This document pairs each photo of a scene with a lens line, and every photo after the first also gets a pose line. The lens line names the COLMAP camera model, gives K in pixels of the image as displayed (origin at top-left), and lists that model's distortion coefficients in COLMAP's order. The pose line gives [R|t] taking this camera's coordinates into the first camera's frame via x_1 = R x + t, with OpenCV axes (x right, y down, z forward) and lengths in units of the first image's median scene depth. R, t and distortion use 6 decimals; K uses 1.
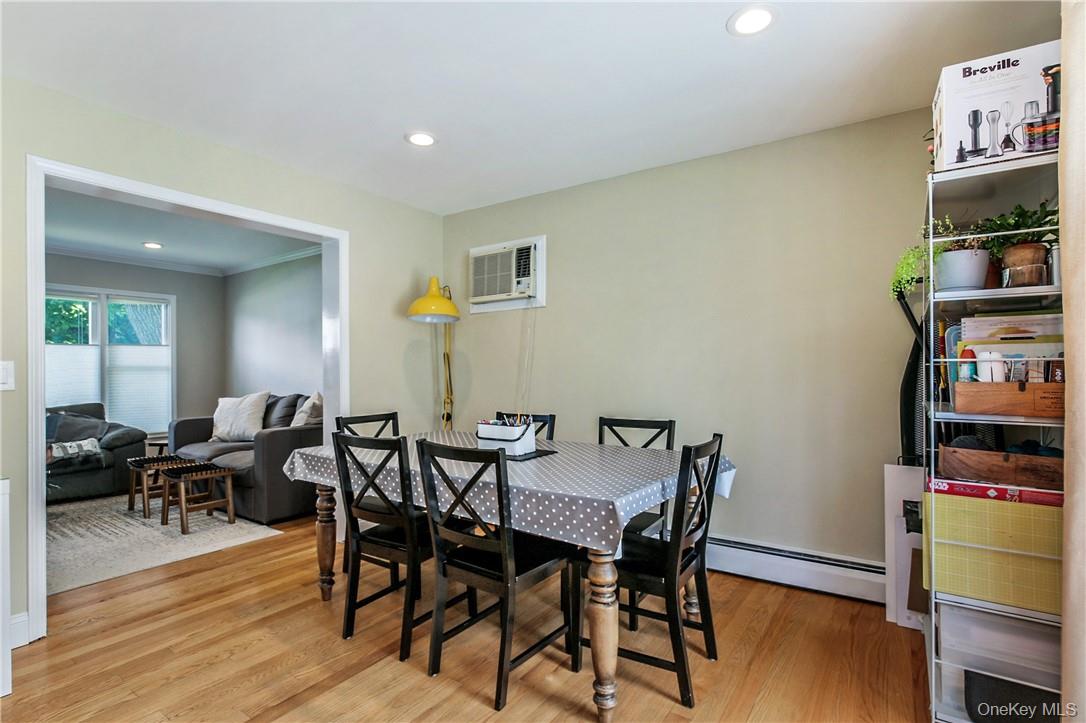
lens RADIAL K [[519.3, 0, 543.0], [0, 519.3, 361.5], [0, 0, 1]] dist [-0.024796, 0.022743]
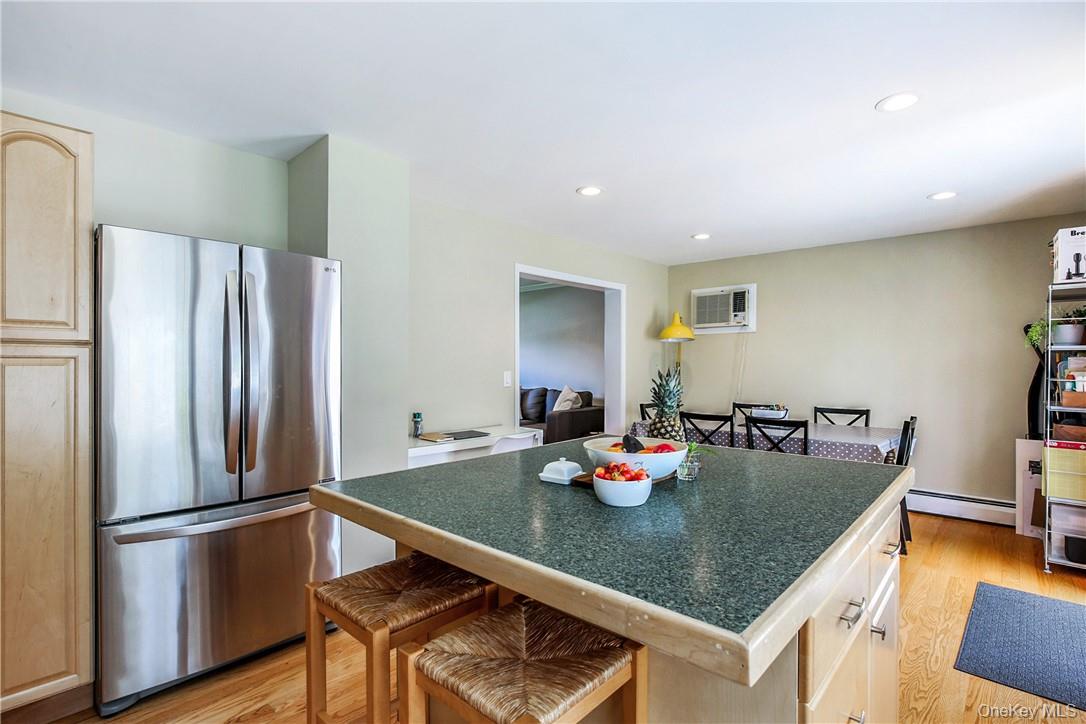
lens RADIAL K [[521.1, 0, 544.0], [0, 521.1, 363.8], [0, 0, 1]] dist [-0.000670, 0.013030]
pose [[0.991744, 0.004187, -0.128164, -0.688041], [-0.001343, 0.999751, 0.022267, -0.080865], [0.128226, -0.021911, 0.991503, -0.945891]]
